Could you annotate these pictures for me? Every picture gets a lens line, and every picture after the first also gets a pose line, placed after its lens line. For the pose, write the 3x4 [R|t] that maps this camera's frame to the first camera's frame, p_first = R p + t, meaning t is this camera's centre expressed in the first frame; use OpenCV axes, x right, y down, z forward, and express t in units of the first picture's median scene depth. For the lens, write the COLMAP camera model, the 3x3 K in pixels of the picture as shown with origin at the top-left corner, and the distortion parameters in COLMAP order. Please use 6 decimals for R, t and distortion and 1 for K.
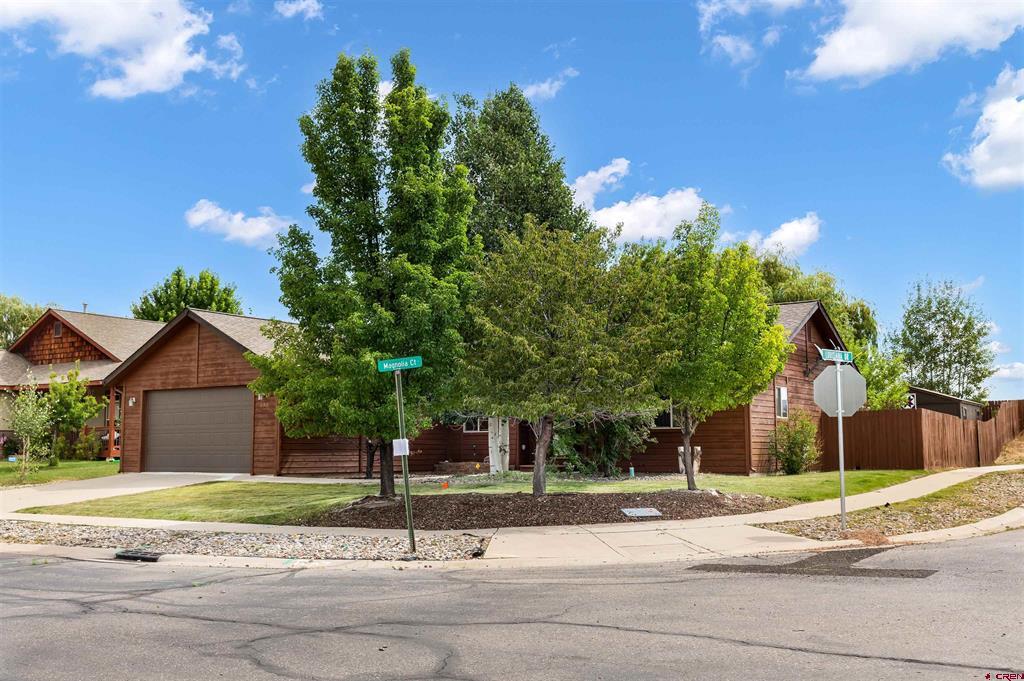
lens RADIAL K [[1031.1, 0, 511.7], [0, 1031.1, 340.6], [0, 0, 1]] dist [-0.002675, 0.000000]
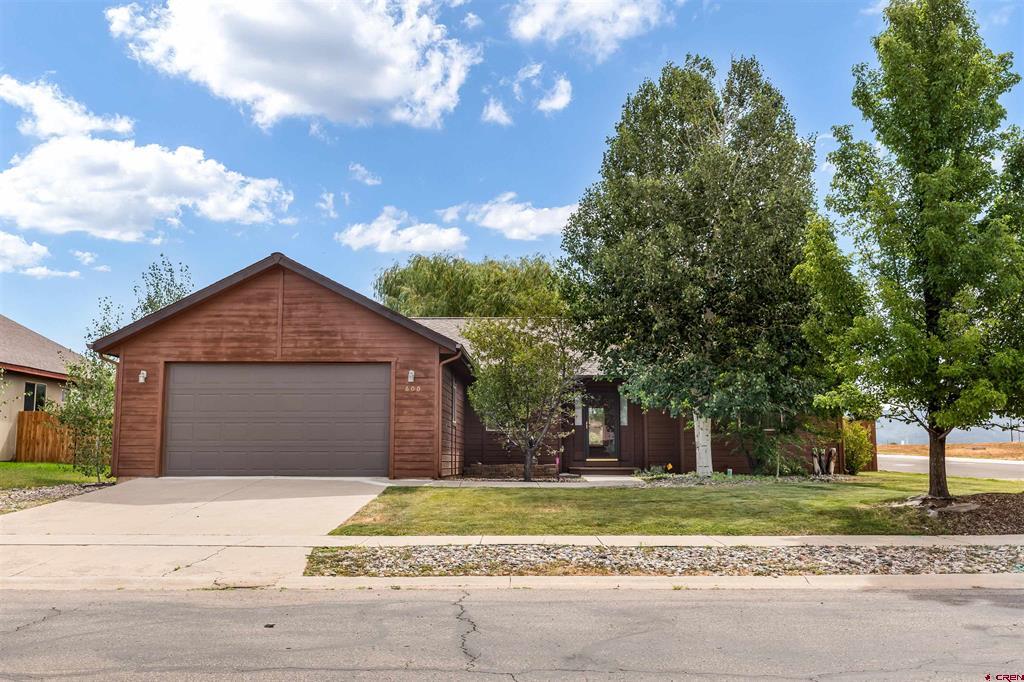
lens RADIAL K [[977.4, 0, 512.2], [0, 977.4, 341.5], [0, 0, 1]] dist [-0.014770, 0.000000]
pose [[0.829059, 0.071743, 0.554539, -0.557600], [-0.062328, 0.997411, -0.035857, 0.045998], [-0.555676, -0.004835, 0.831385, 0.323991]]
